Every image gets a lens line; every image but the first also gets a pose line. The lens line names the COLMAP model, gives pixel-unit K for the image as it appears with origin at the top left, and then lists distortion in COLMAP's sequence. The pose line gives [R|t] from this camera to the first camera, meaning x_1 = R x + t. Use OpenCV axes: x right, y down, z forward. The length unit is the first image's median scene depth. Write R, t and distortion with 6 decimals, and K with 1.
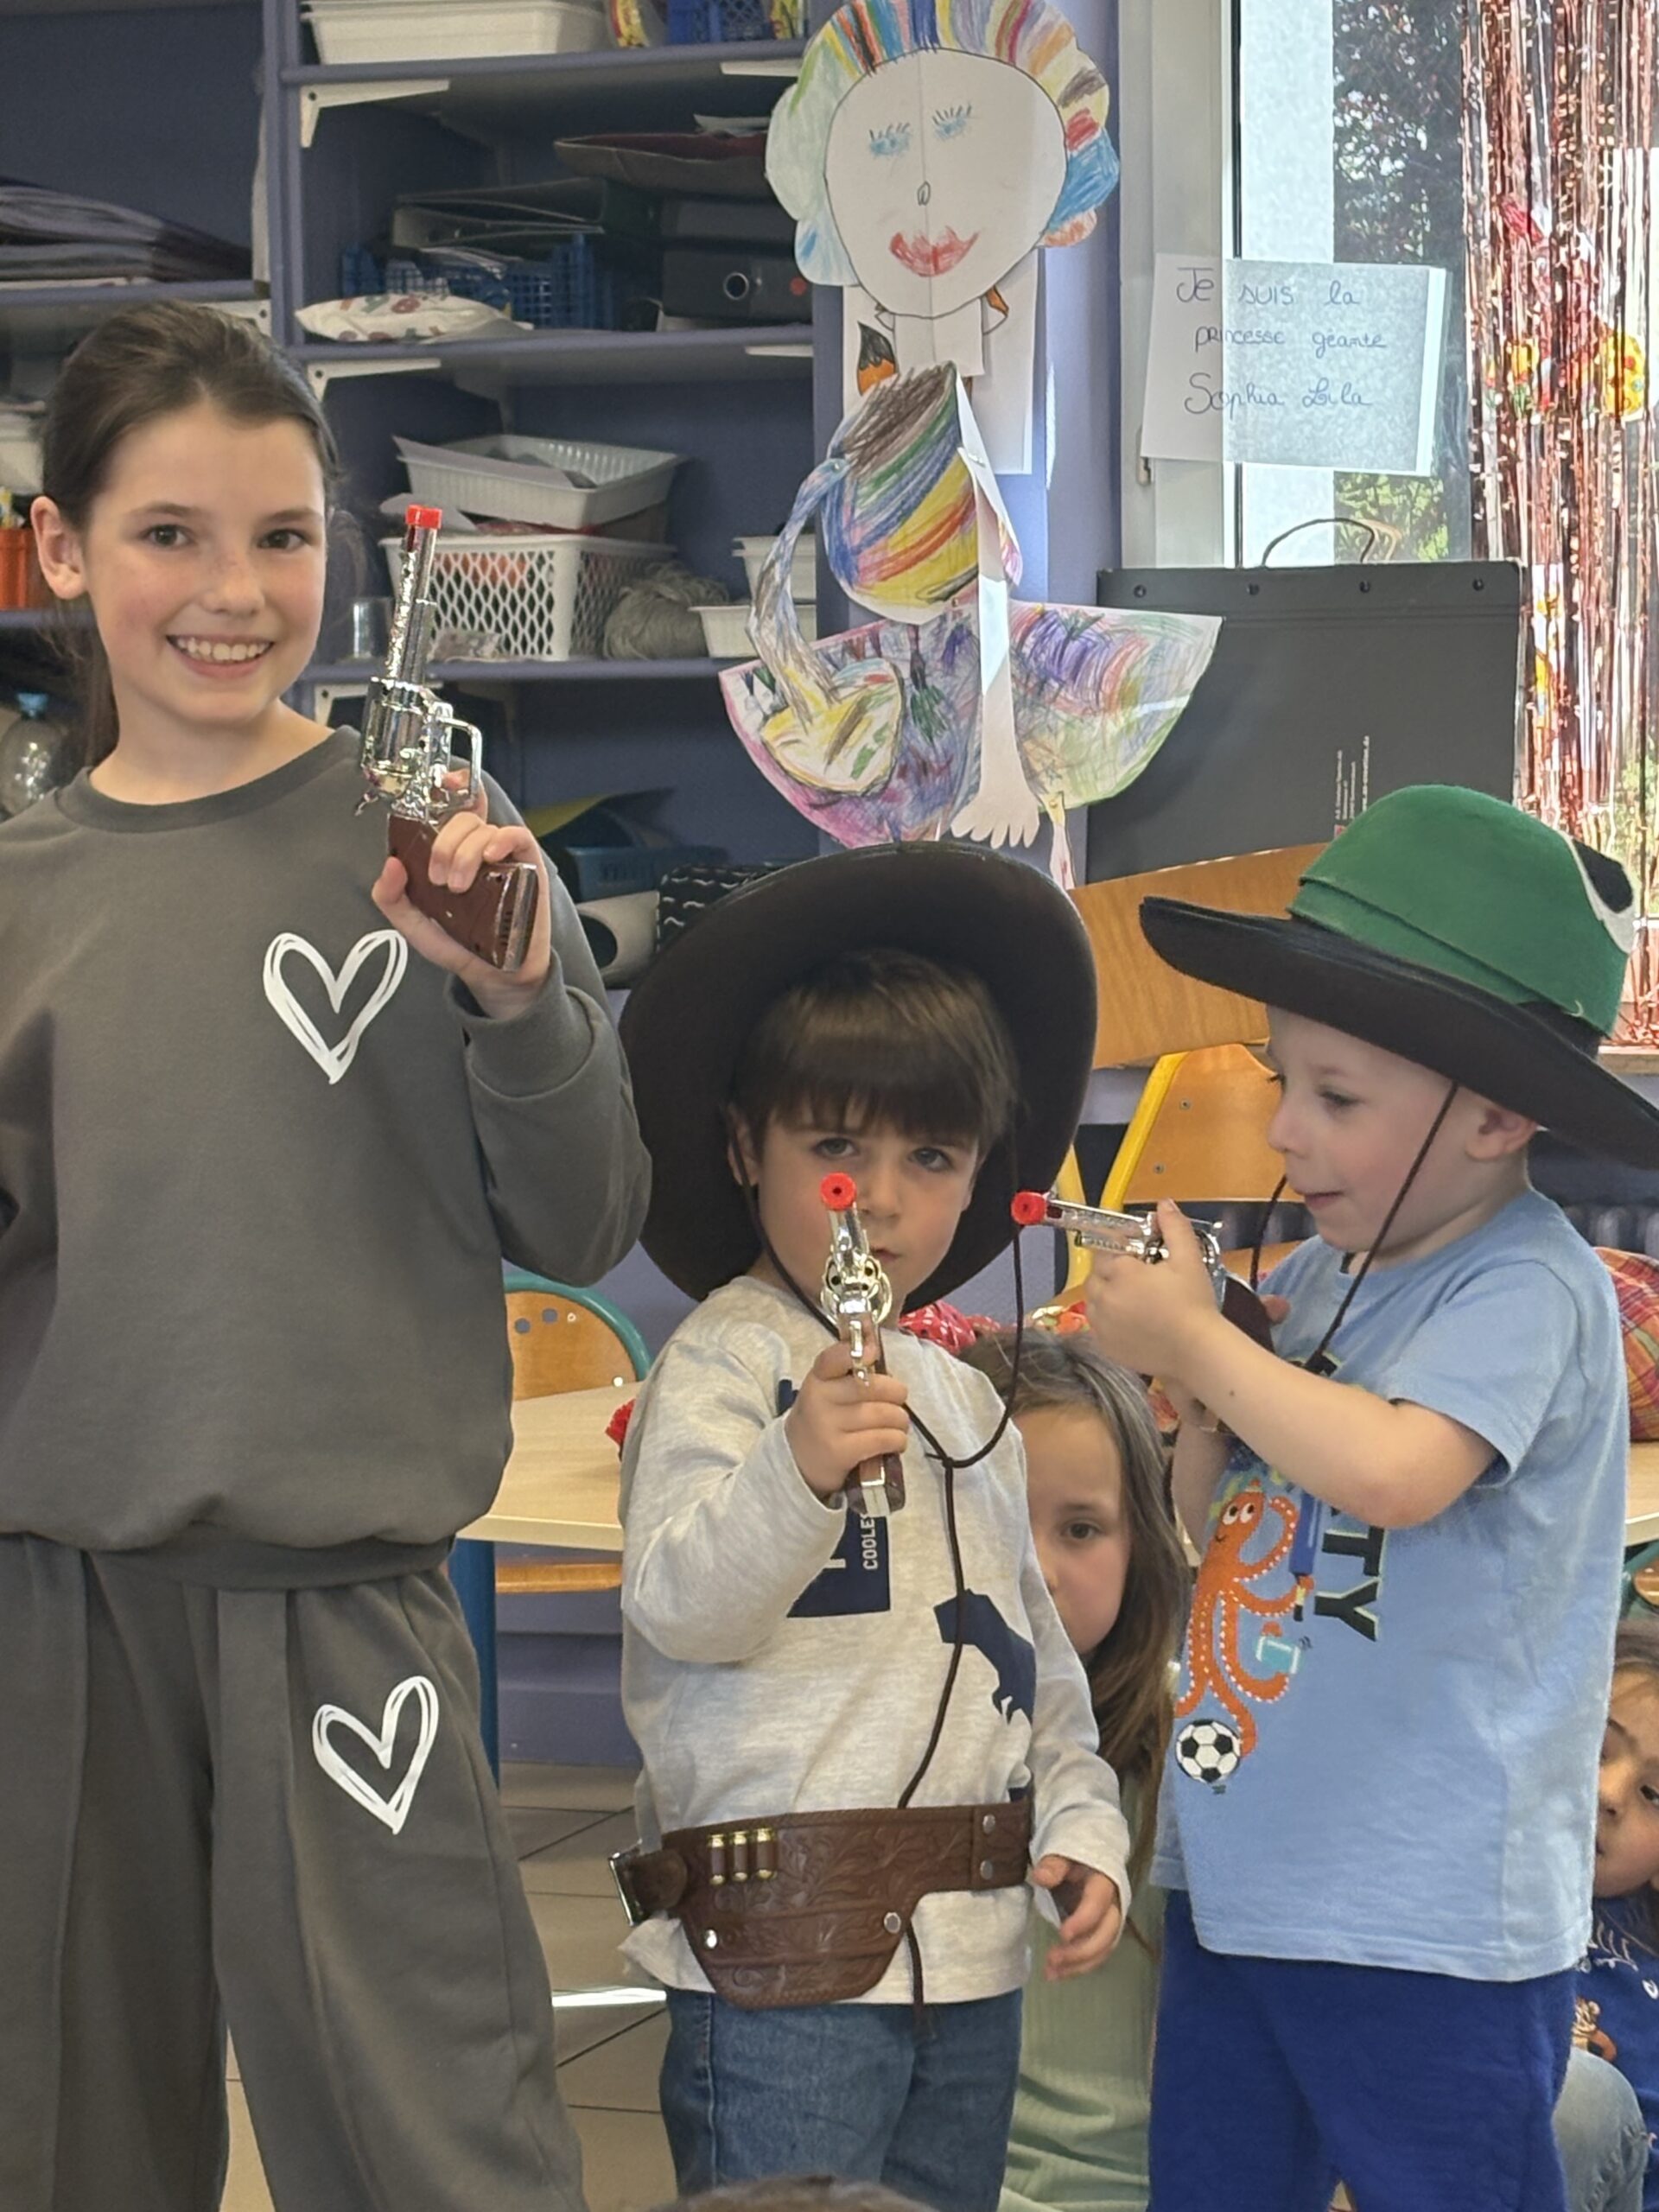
lens RADIAL K [[5931.4, 0, 829.5], [0, 5931.4, 1106.0], [0, 0, 1]] dist [-0.867054, 20.757118]
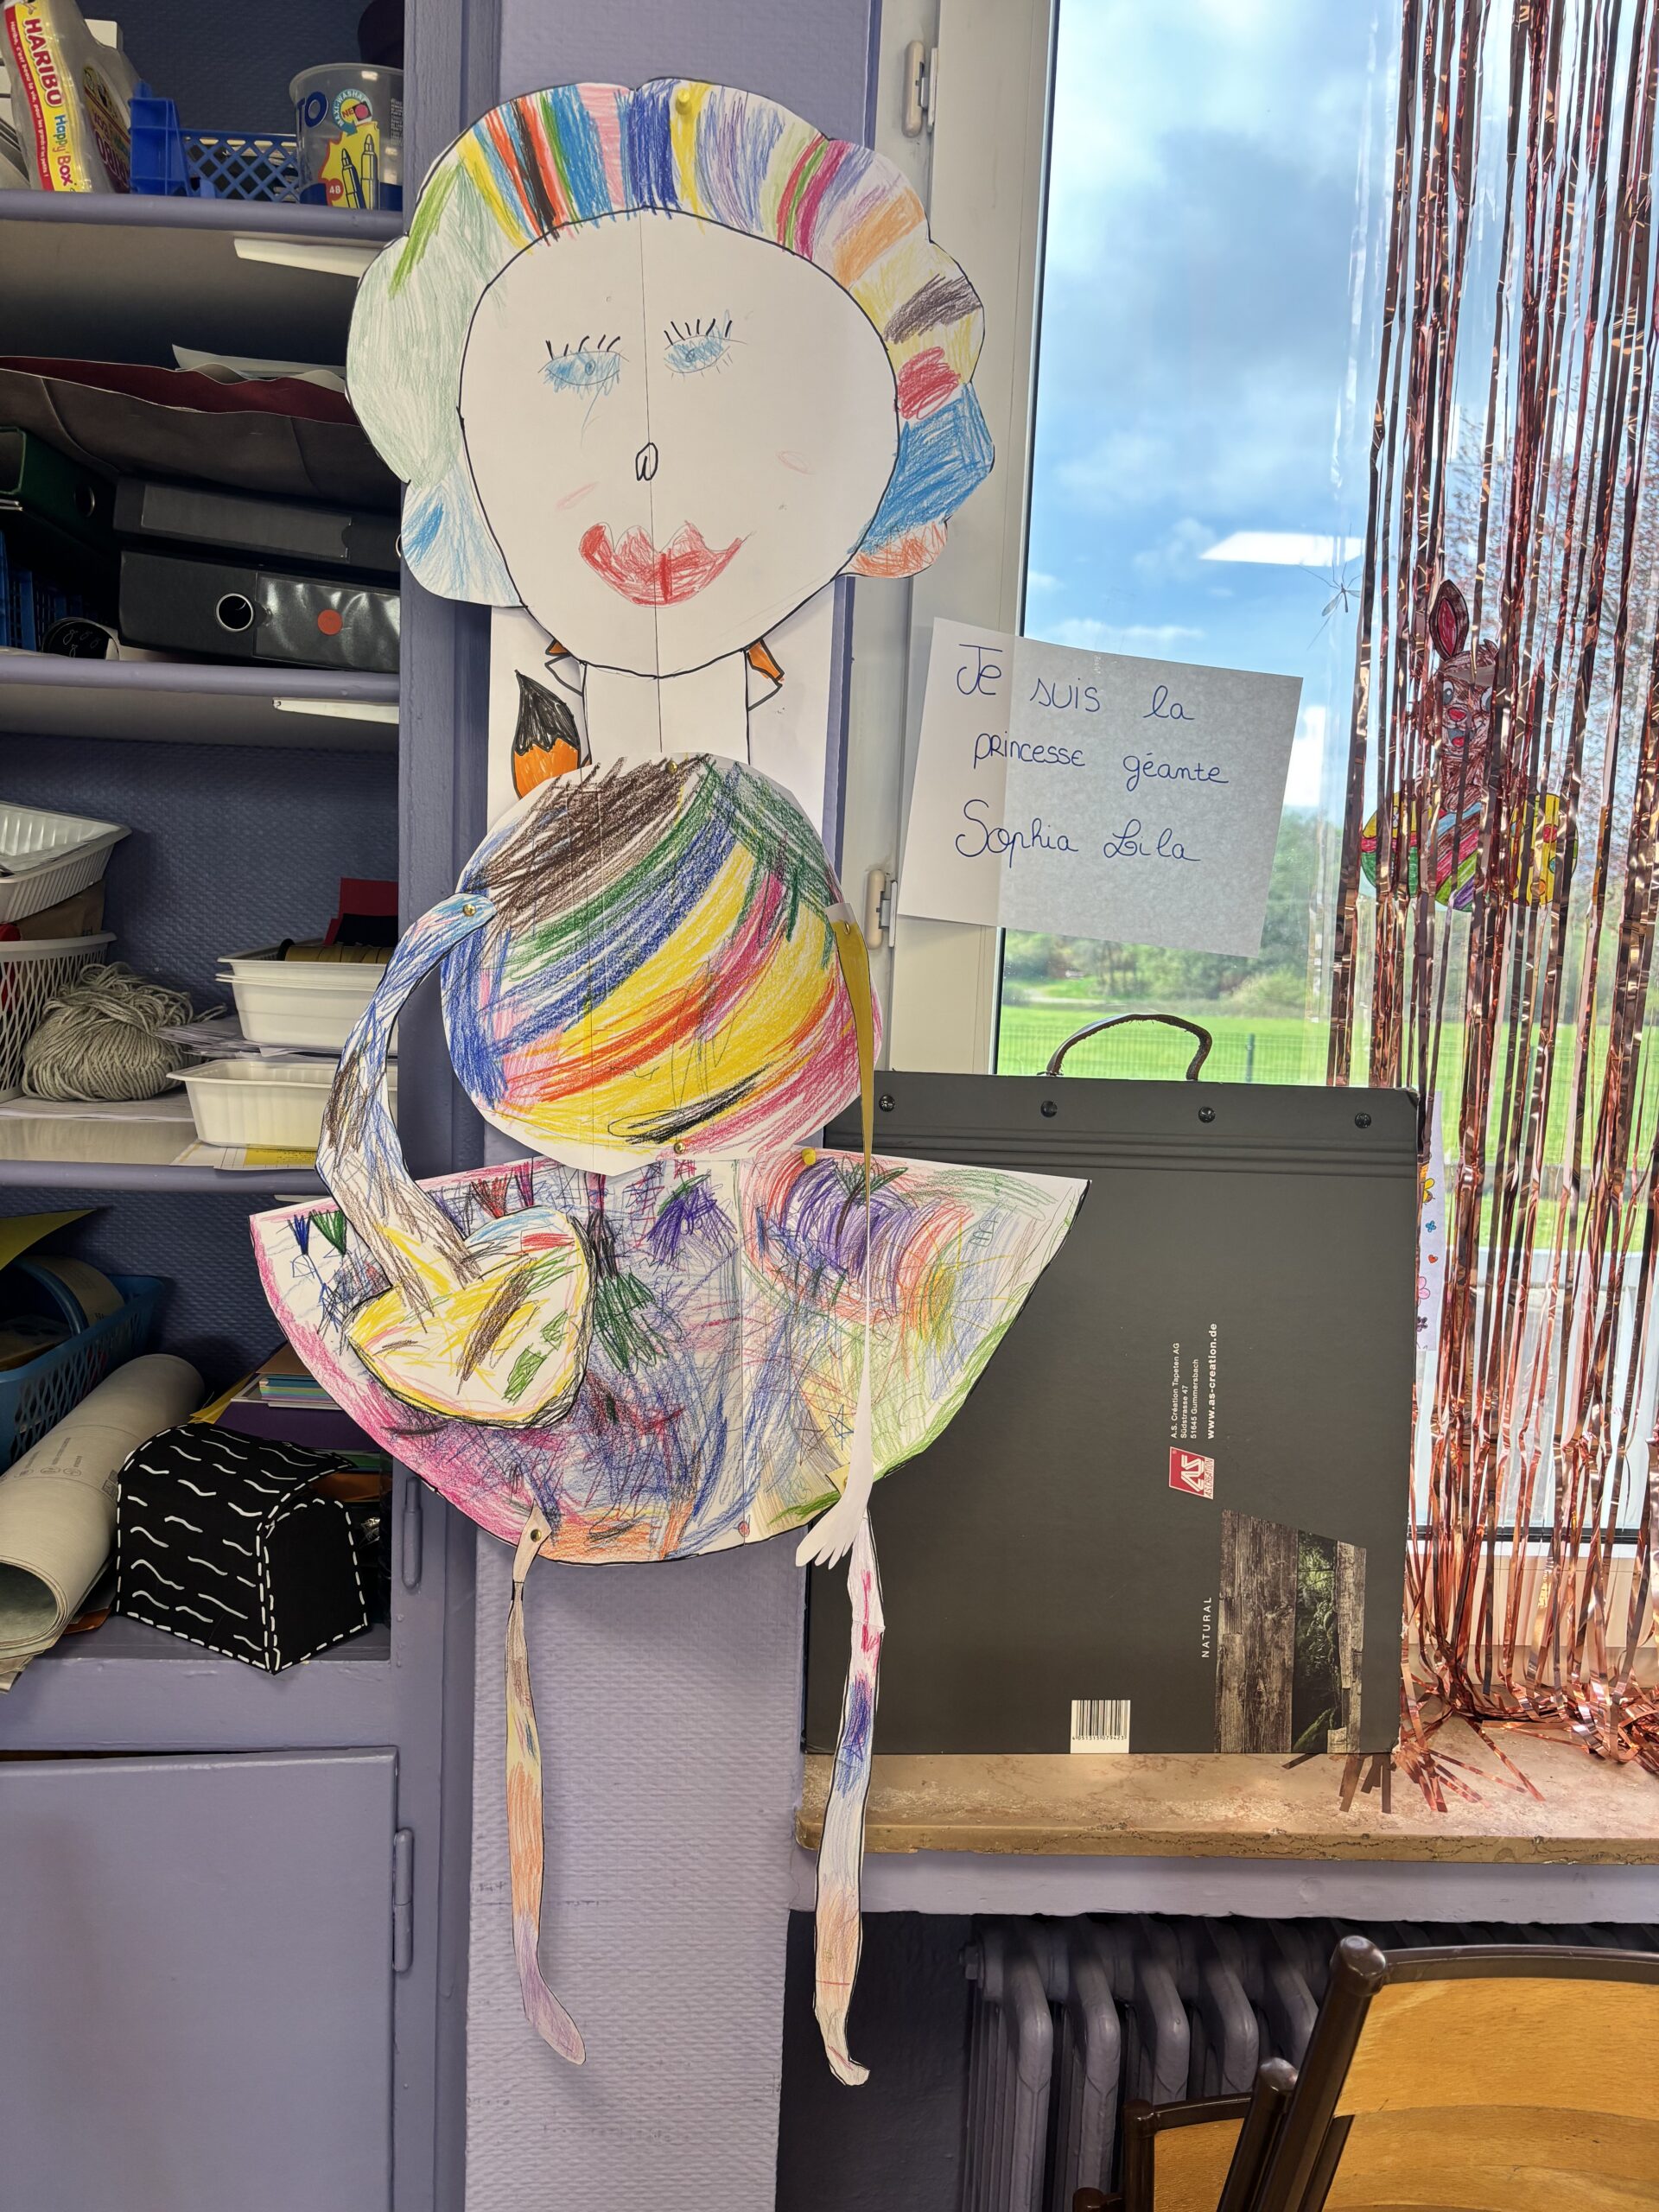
lens RADIAL K [[1650.9, 0, 829.5], [0, 1650.9, 1106.0], [0, 0, 1]] dist [0.069431, 0.003135]
pose [[0.907871, -0.000864, 0.419248, -0.037970], [-0.029110, 0.997454, 0.065094, -0.101214], [-0.418237, -0.071301, 0.905535, 0.832117]]
